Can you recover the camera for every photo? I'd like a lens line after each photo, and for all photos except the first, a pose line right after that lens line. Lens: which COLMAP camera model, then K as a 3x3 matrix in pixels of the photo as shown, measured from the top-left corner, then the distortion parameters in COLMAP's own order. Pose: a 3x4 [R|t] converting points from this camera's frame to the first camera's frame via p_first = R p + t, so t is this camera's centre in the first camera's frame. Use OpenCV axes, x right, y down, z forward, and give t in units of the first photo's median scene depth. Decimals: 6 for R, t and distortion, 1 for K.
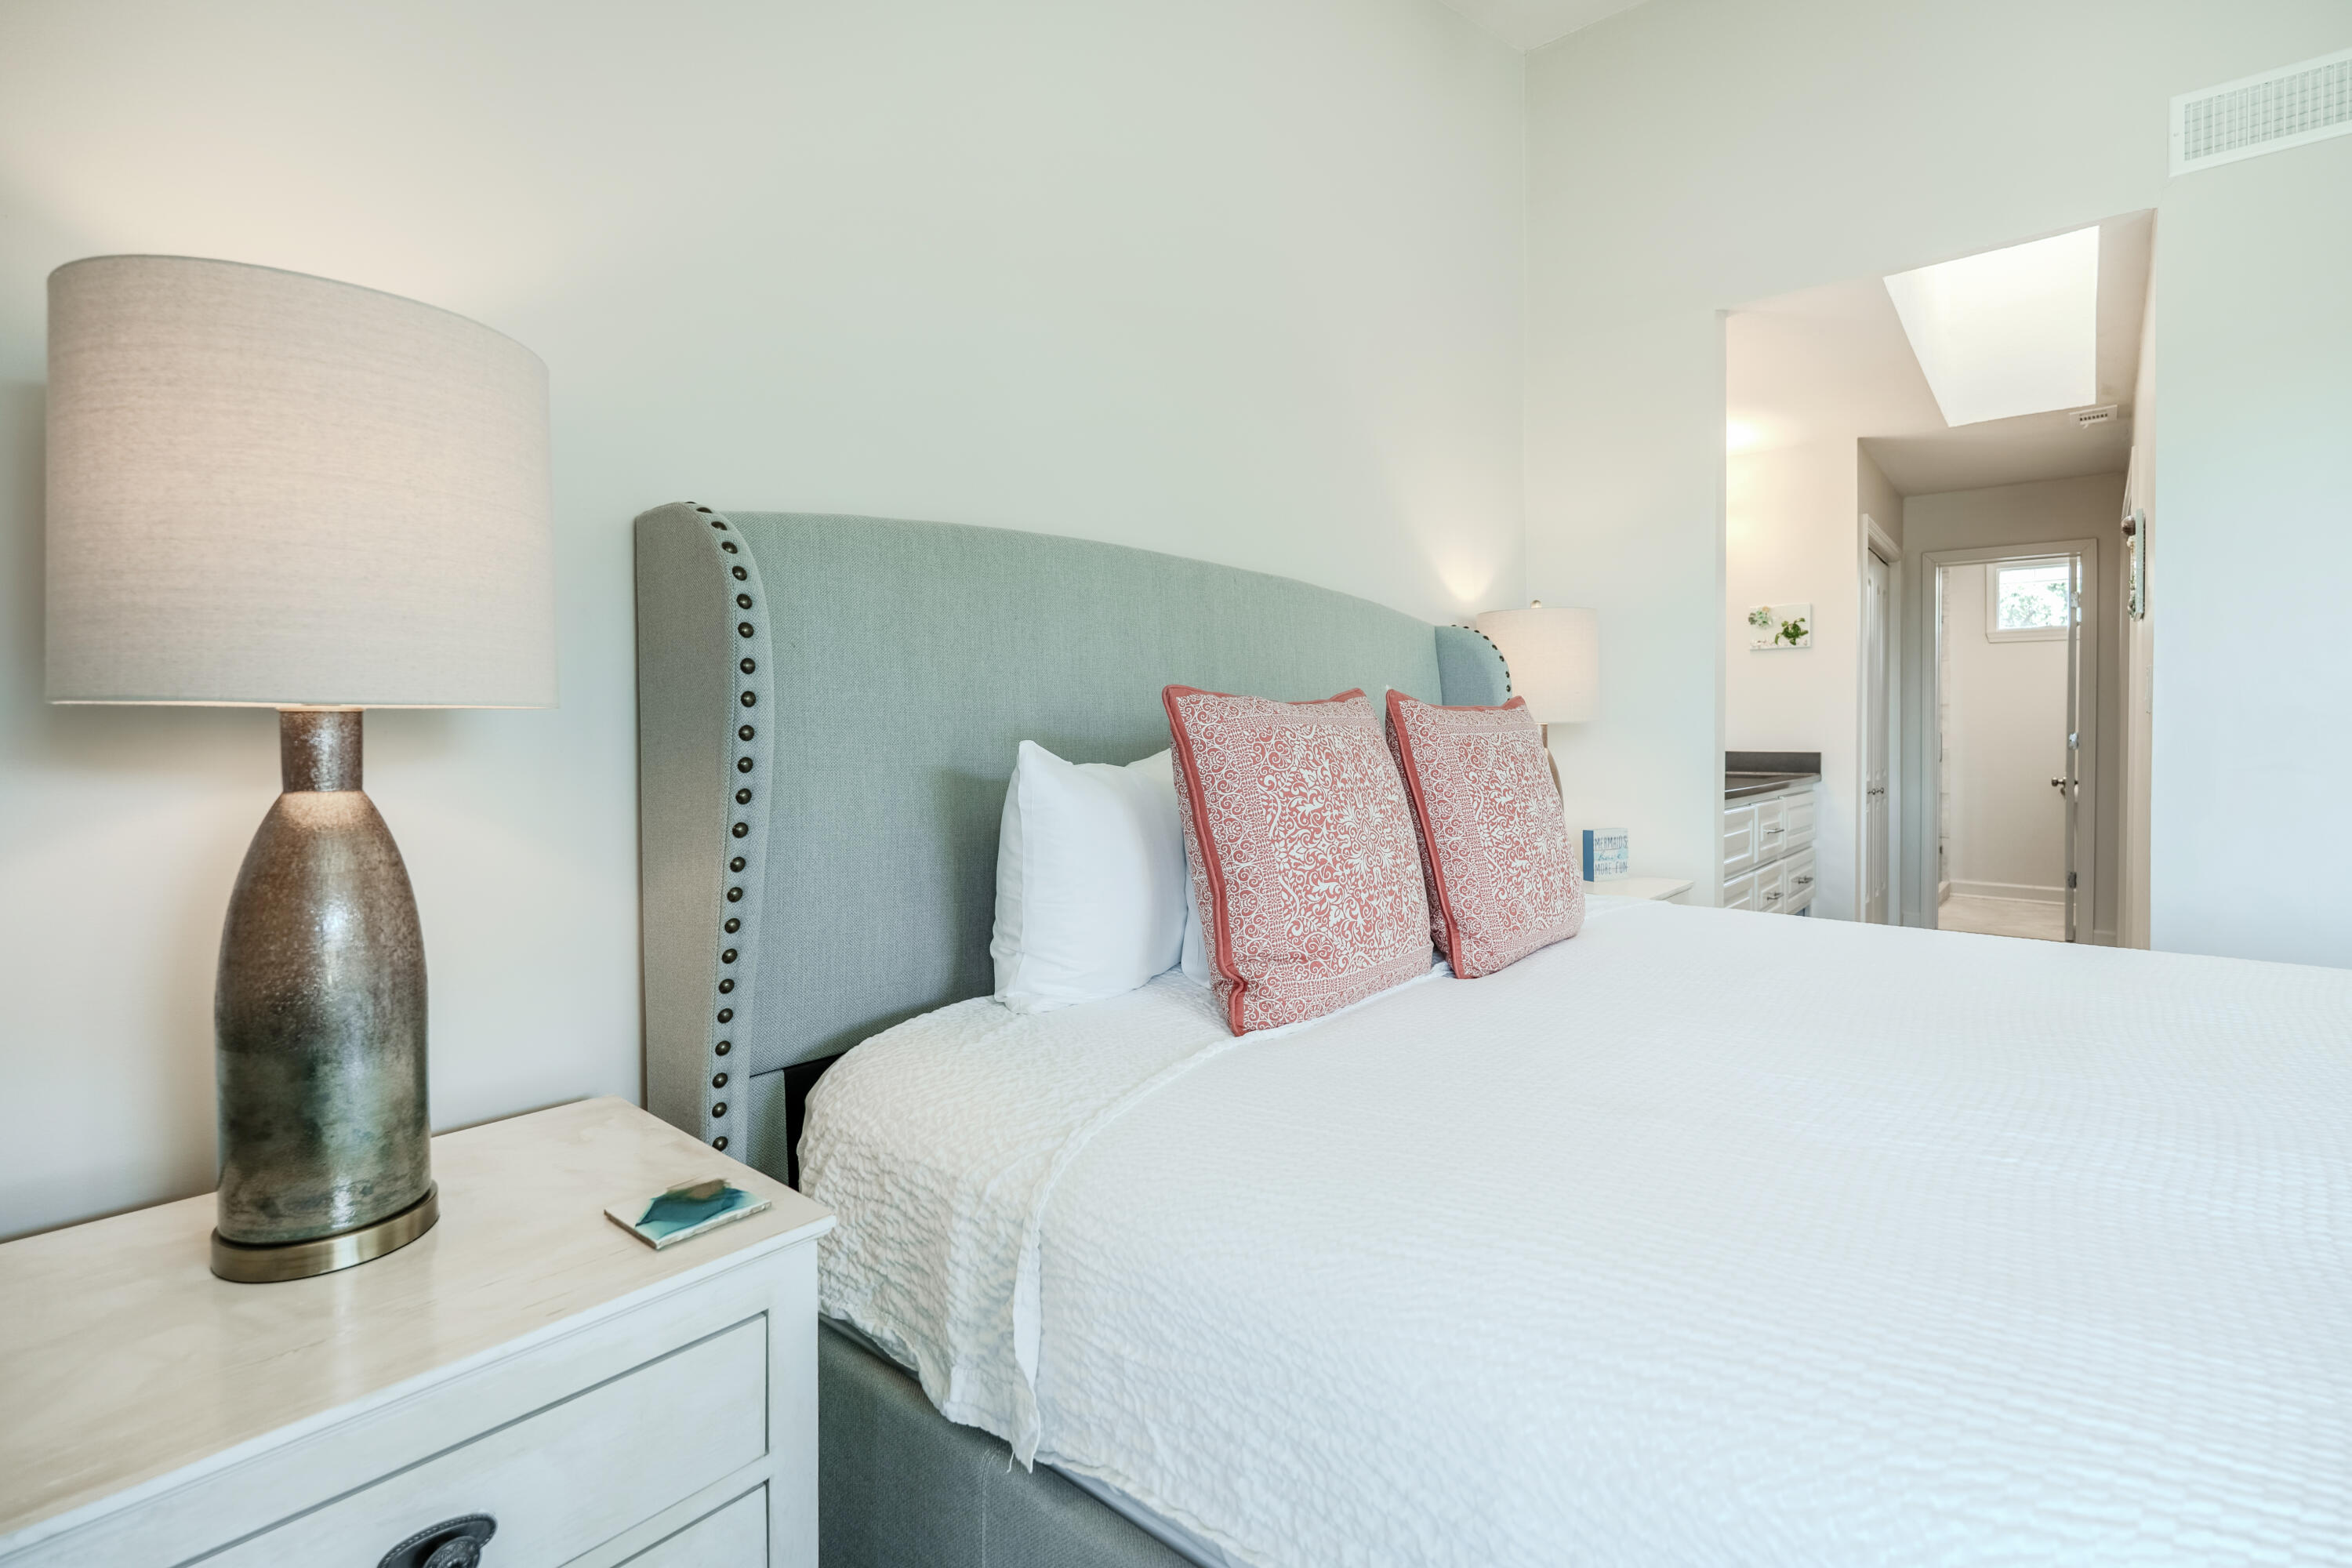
lens RADIAL K [[1072.0, 0, 1177.6], [0, 1072.0, 762.6], [0, 0, 1]] dist [-0.000841, 0.000000]
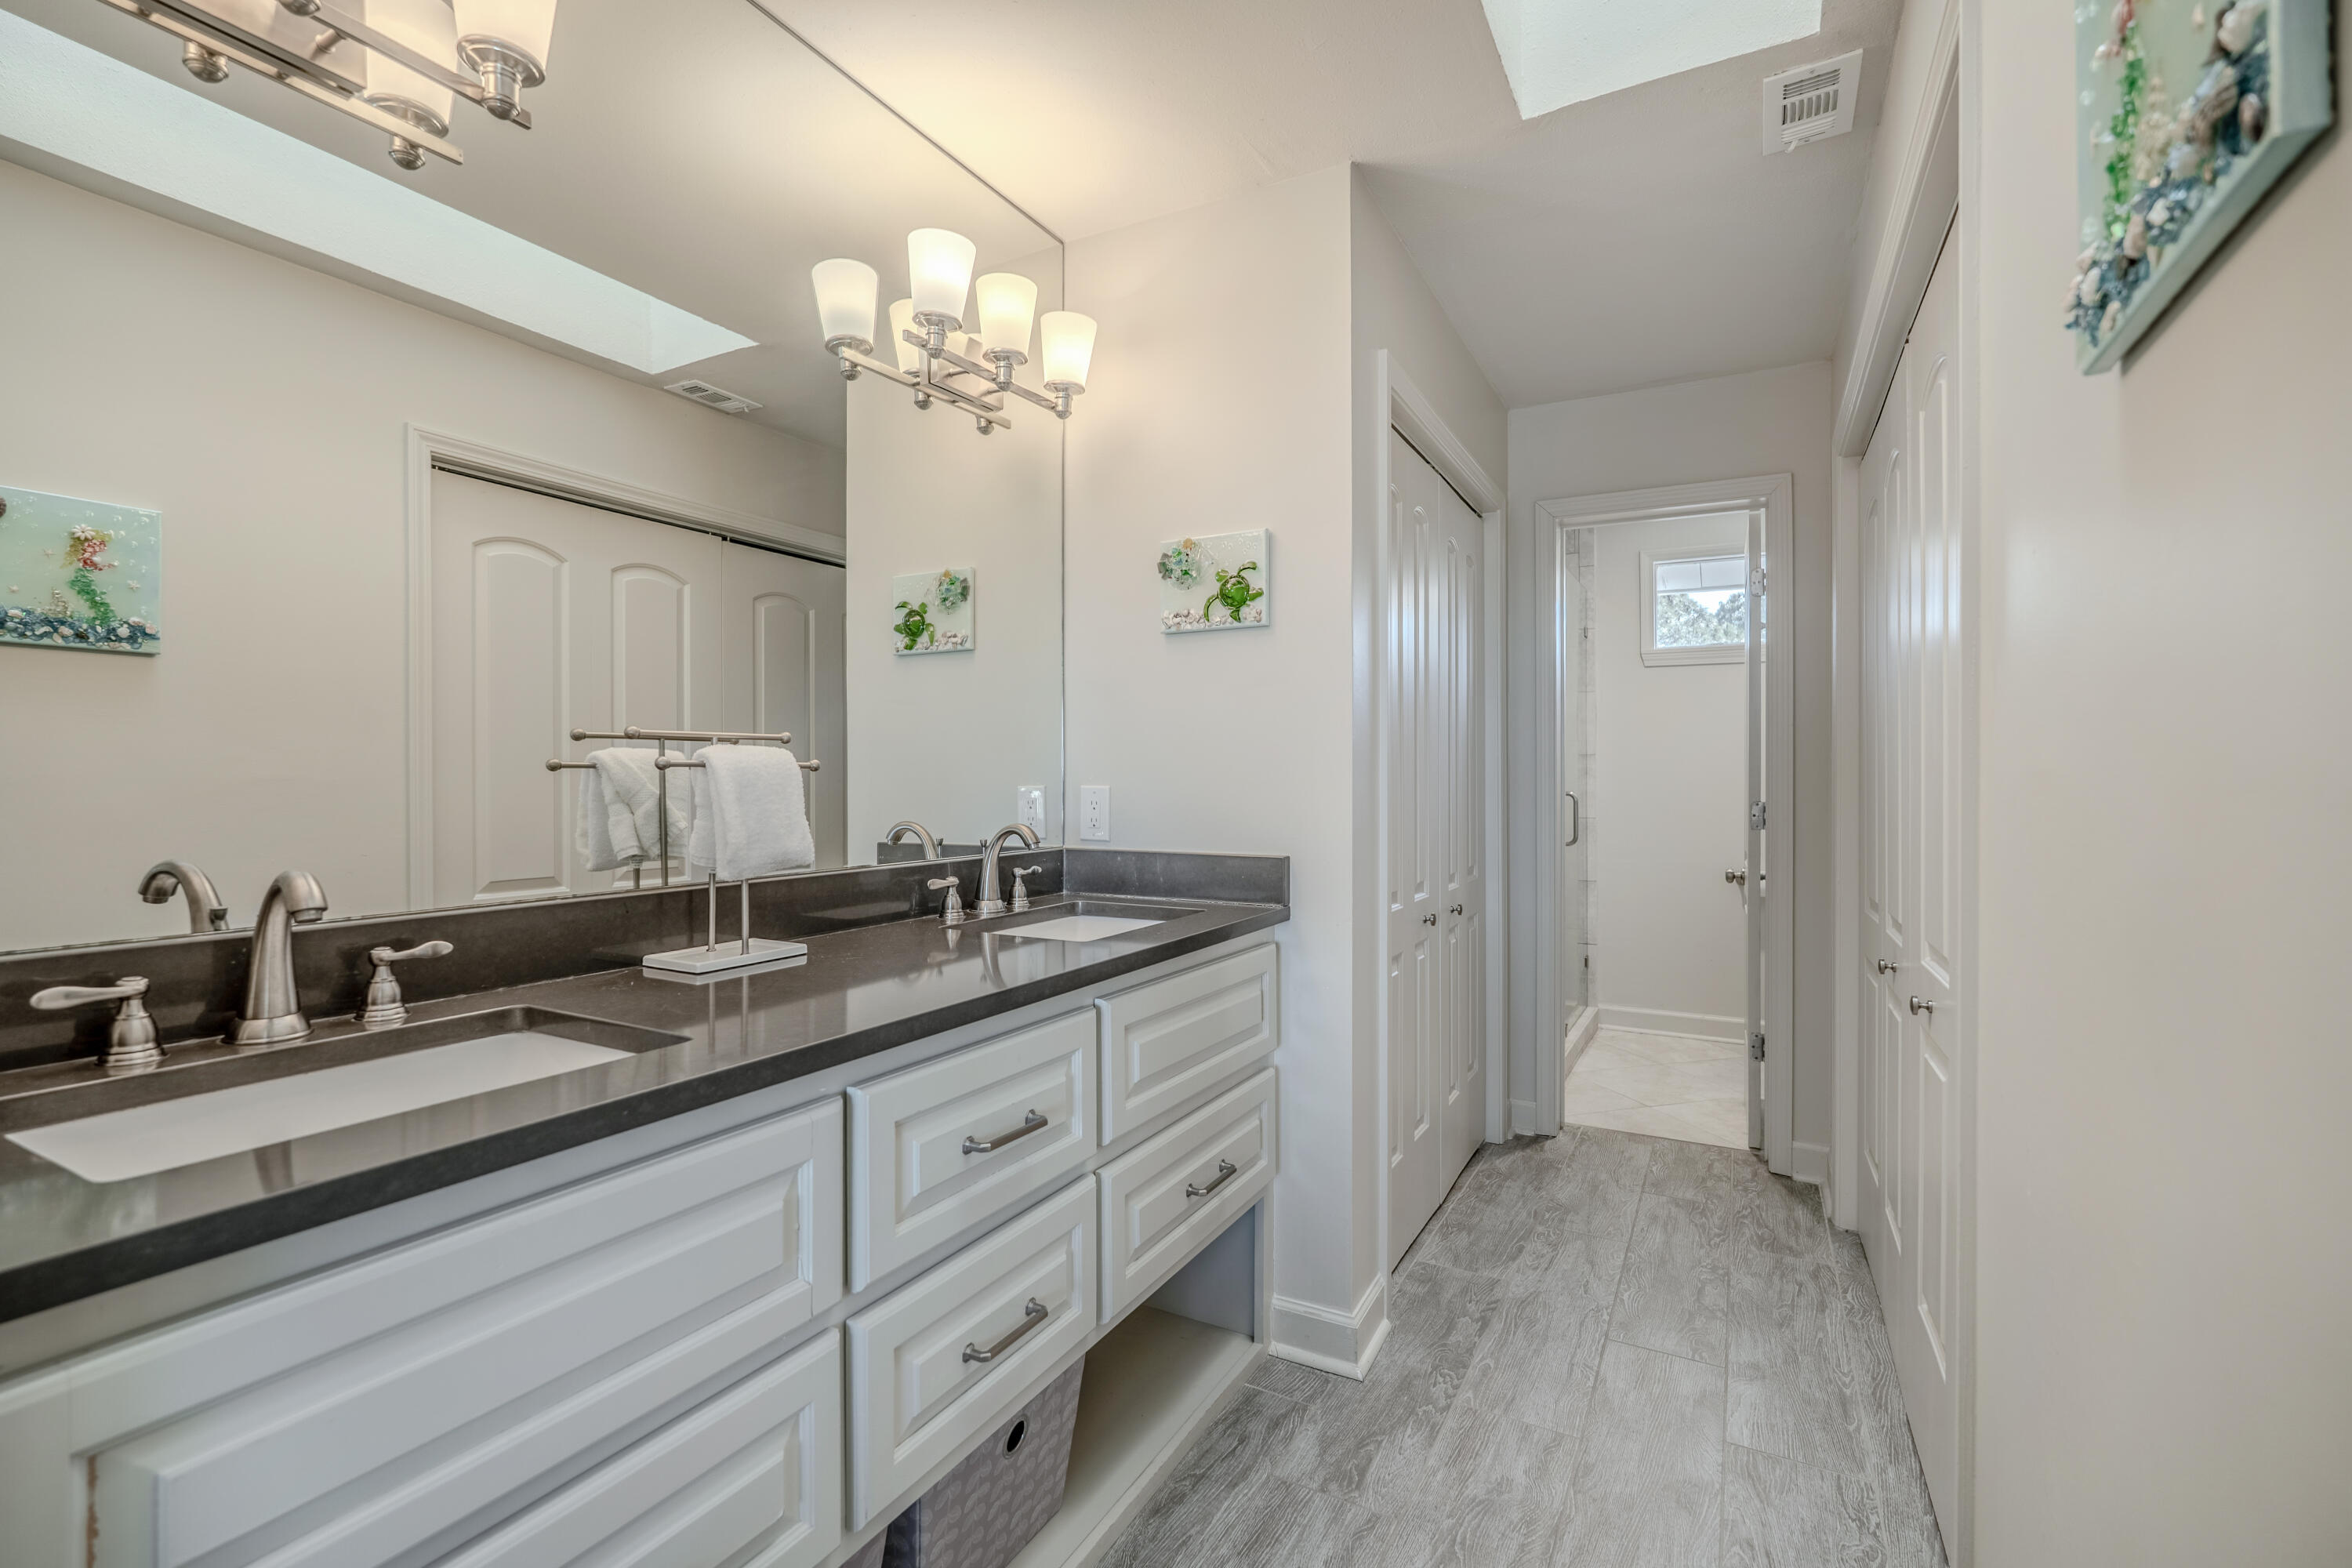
lens RADIAL K [[1048.9, 0, 1176.0], [0, 1048.9, 784.0], [0, 0, 1]] dist [-0.003443, -0.000026]
pose [[0.978707, 0.002583, 0.205244, 0.404779], [0.000937, 0.999854, -0.017049, -0.028969], [-0.205258, 0.016879, 0.978562, 0.502725]]
